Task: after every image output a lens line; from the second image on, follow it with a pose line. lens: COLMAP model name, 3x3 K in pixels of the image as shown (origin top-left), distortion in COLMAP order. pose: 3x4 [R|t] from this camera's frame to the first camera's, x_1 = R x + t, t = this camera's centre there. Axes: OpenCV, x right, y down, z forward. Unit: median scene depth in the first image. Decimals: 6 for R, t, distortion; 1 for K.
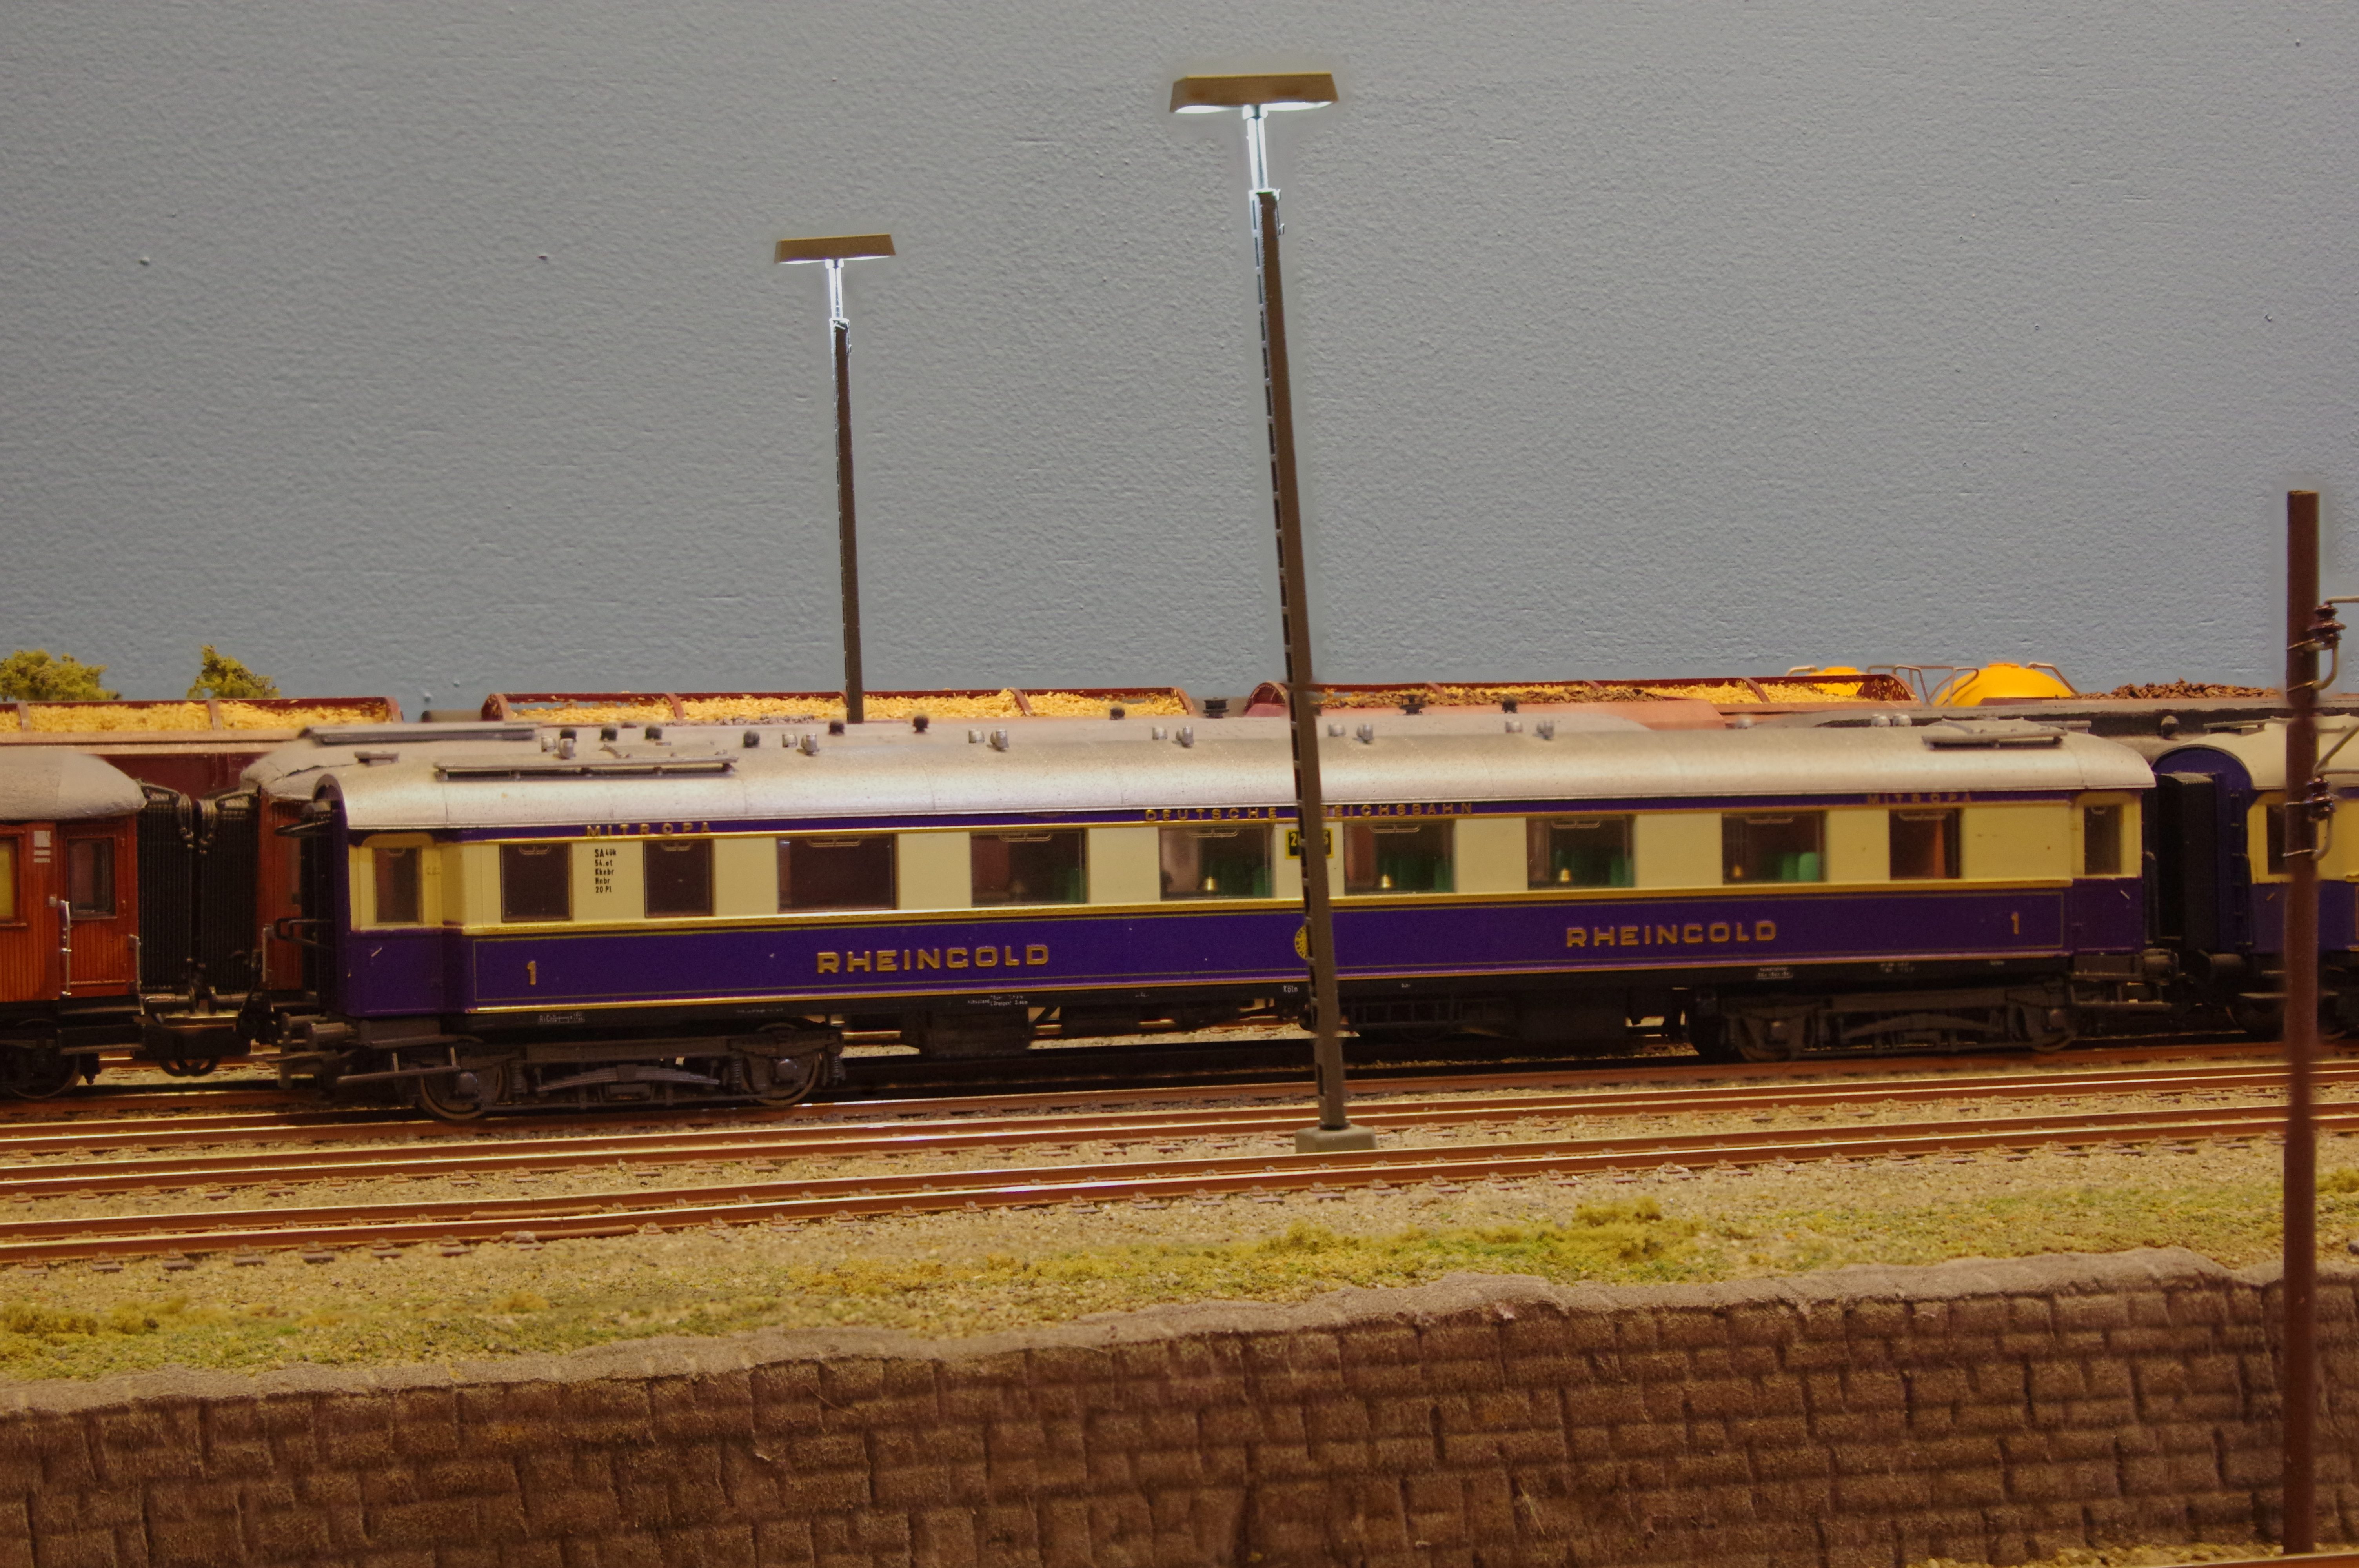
lens RADIAL K [[3635.5, 0, 1179.5], [0, 3635.5, 784.1], [0, 0, 1]] dist [0.005722, 0.000000]
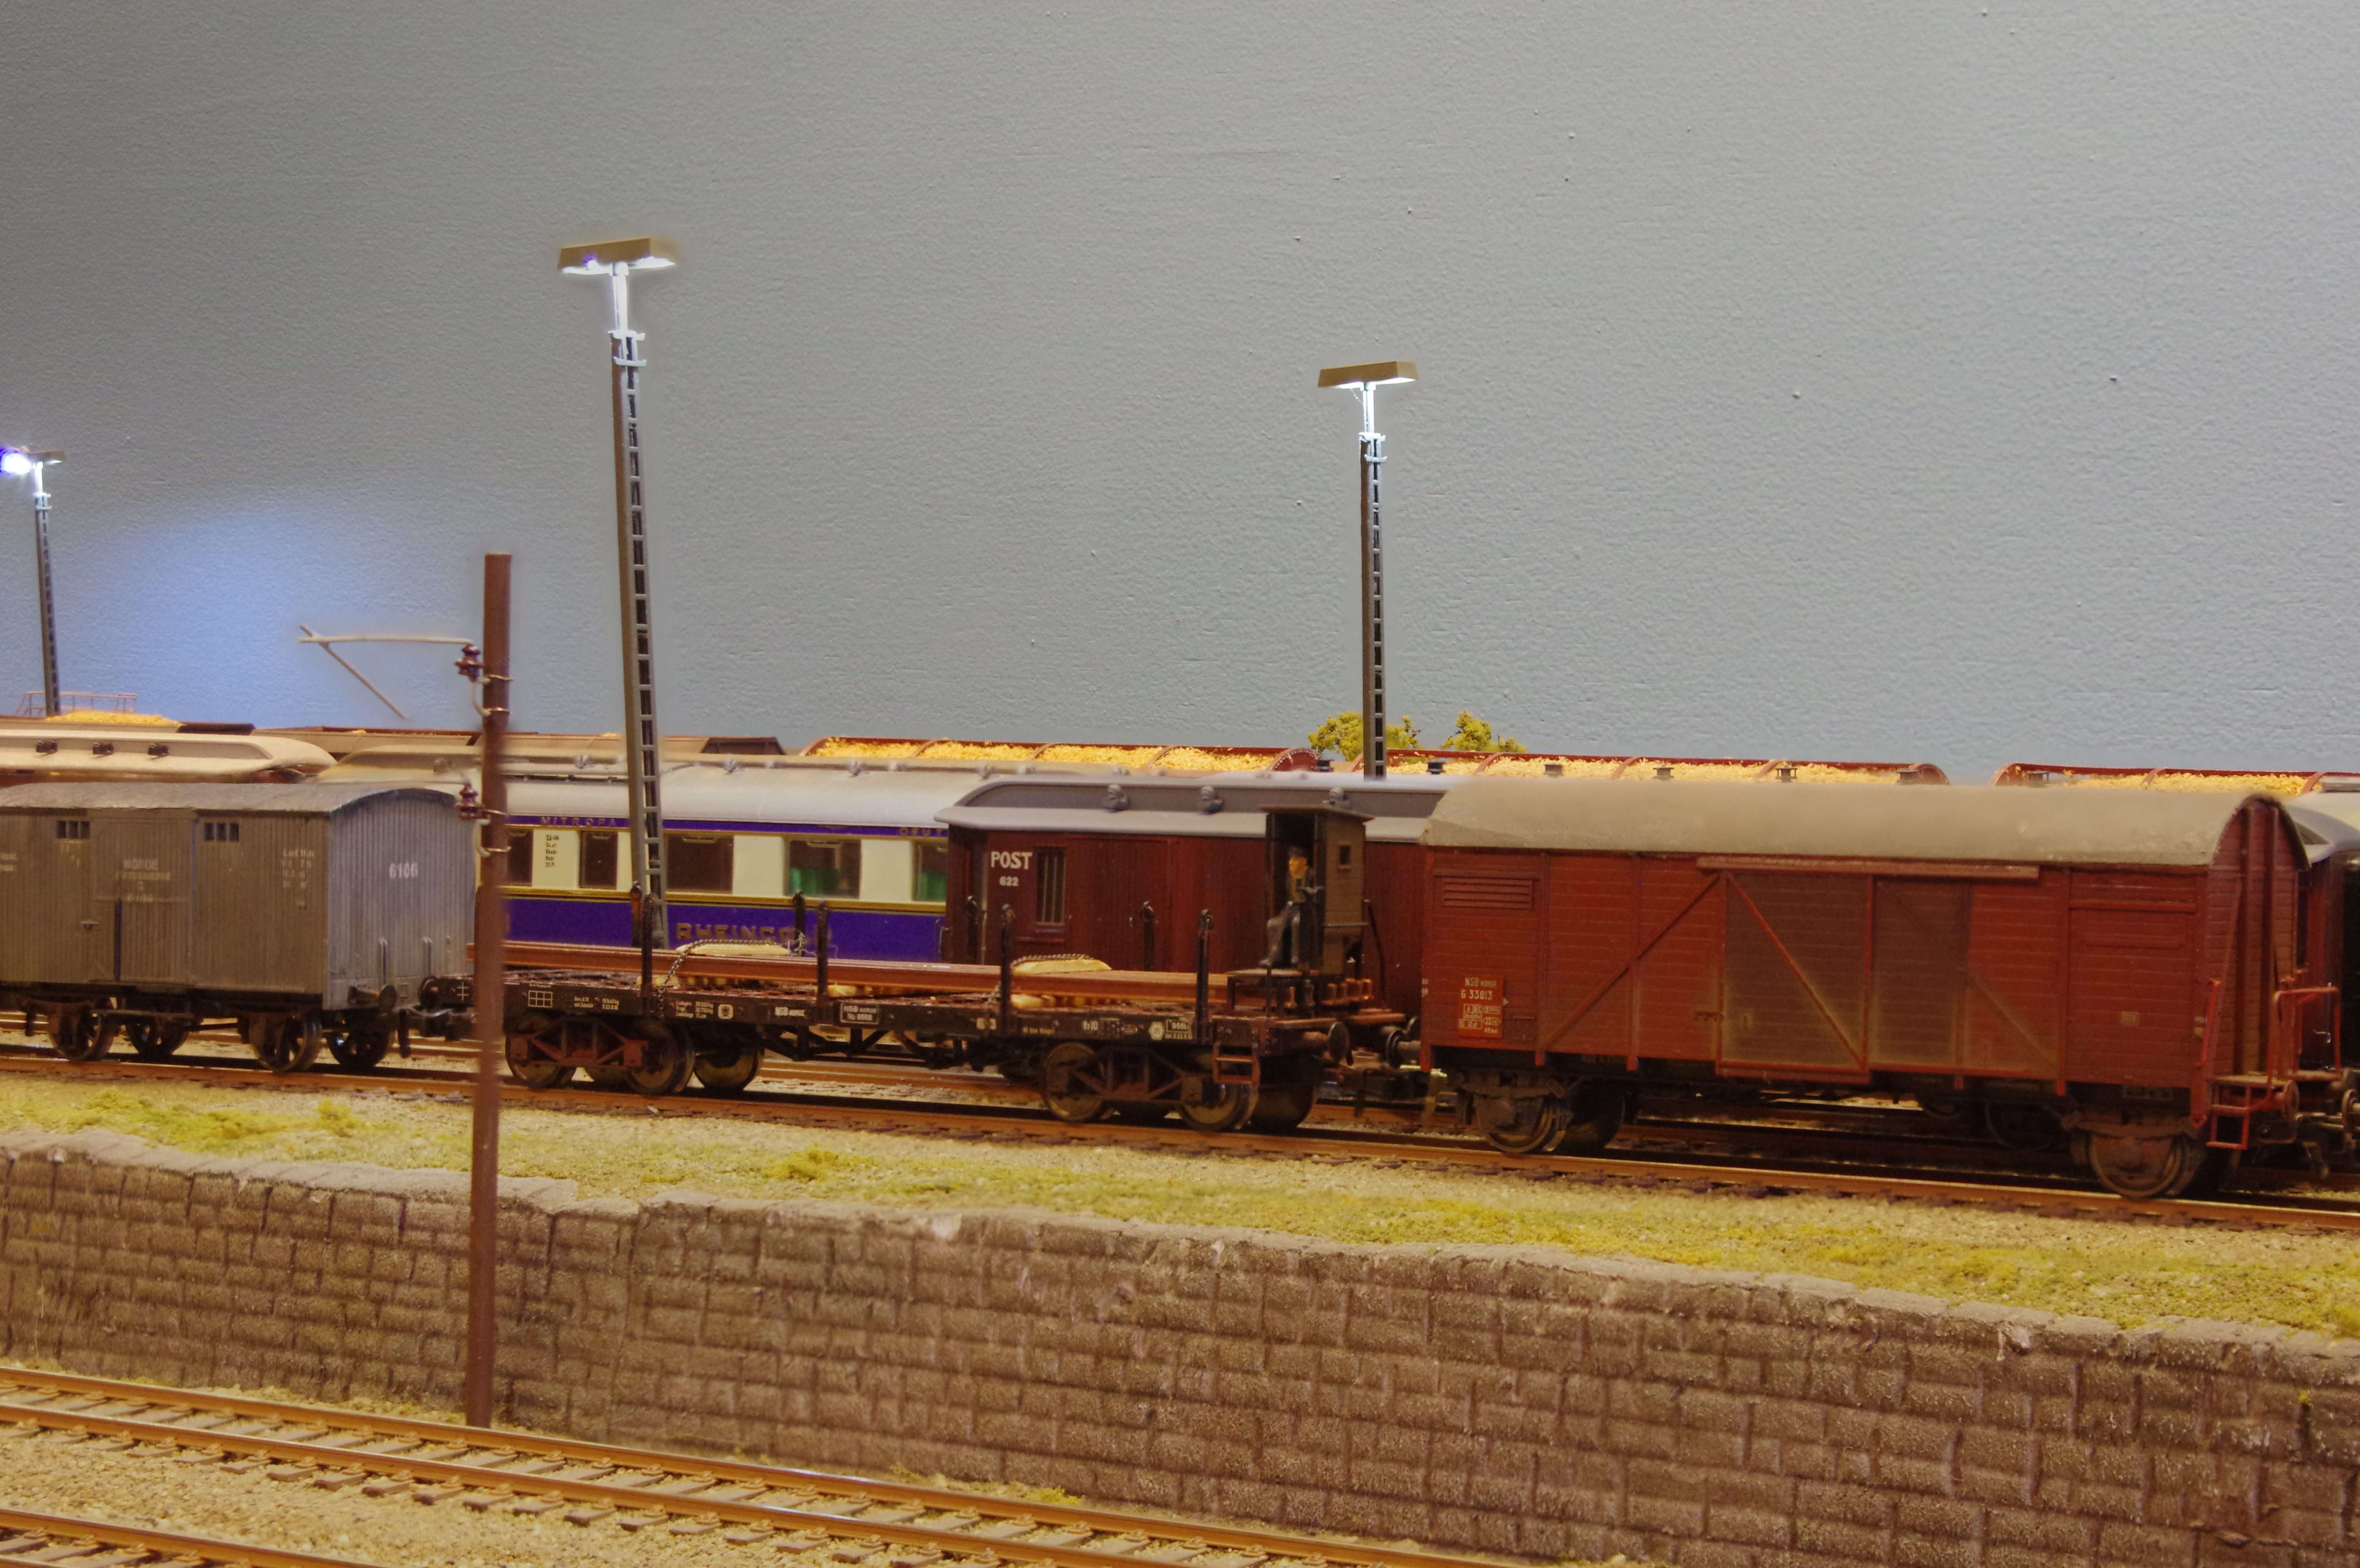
lens RADIAL K [[3250.9, 0, 1180.6], [0, 3250.9, 777.5], [0, 0, 1]] dist [0.002867, 0.000000]
pose [[0.797044, 0.037248, -0.602771, 0.504611], [-0.052564, 0.998587, -0.007798, -0.004067], [0.601629, 0.037899, 0.797876, 0.118948]]
